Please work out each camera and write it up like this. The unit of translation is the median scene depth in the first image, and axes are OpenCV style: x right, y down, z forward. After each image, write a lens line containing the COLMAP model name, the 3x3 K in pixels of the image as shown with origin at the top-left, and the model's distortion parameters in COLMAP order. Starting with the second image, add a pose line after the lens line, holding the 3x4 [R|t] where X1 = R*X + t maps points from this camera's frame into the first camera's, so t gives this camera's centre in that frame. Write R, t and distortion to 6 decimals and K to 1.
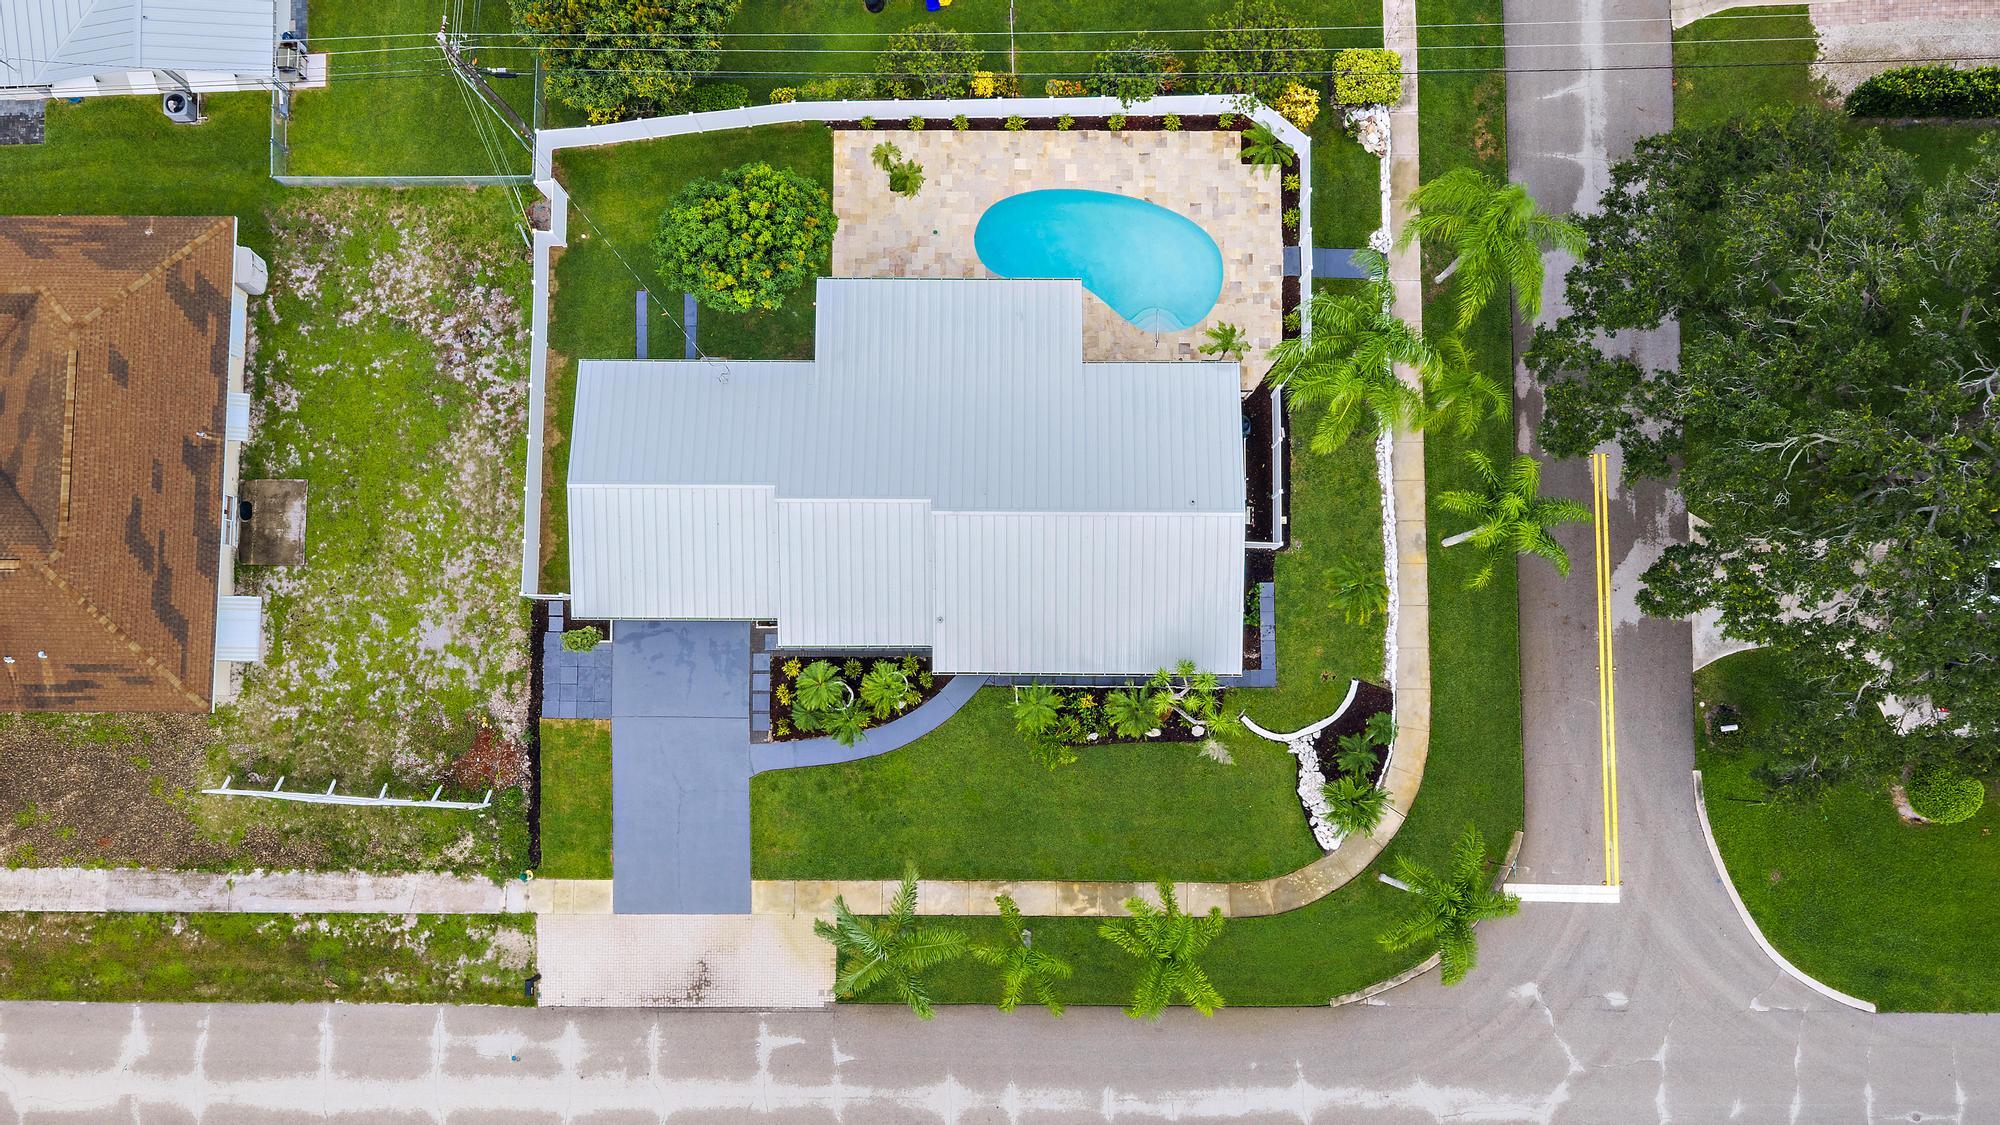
lens RADIAL K [[1647.7, 0, 1000.0], [0, 1647.7, 562.5], [0, 0, 1]] dist [0.025364, -0.056006]
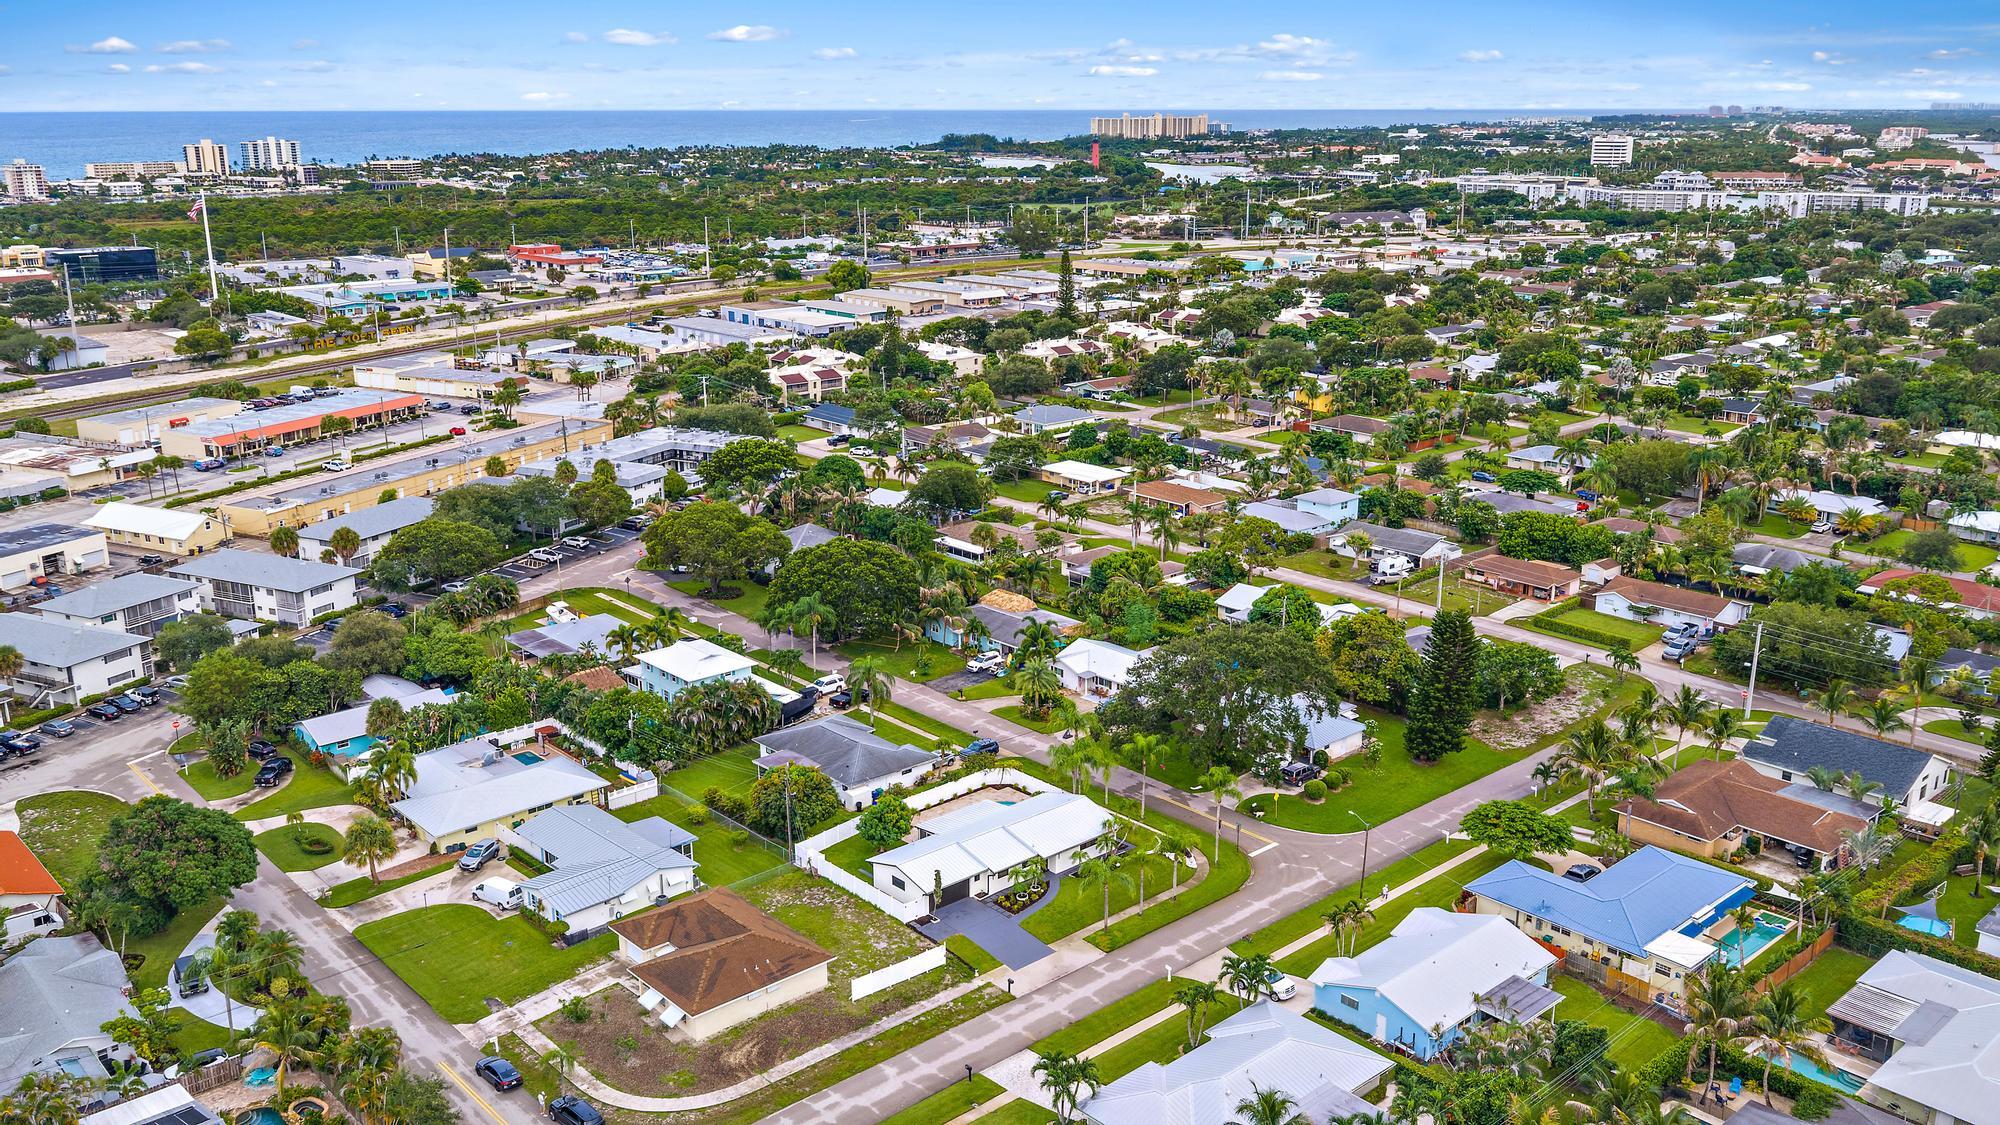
lens RADIAL K [[1647.7, 0, 1000.0], [0, 1647.7, 562.5], [0, 0, 1]] dist [0.025364, -0.056006]
pose [[0.741212, -0.174692, 0.648142, -1.671735], [0.667912, 0.288405, -0.686088, 1.643916], [-0.067073, 0.941438, 0.330448, -0.320146]]
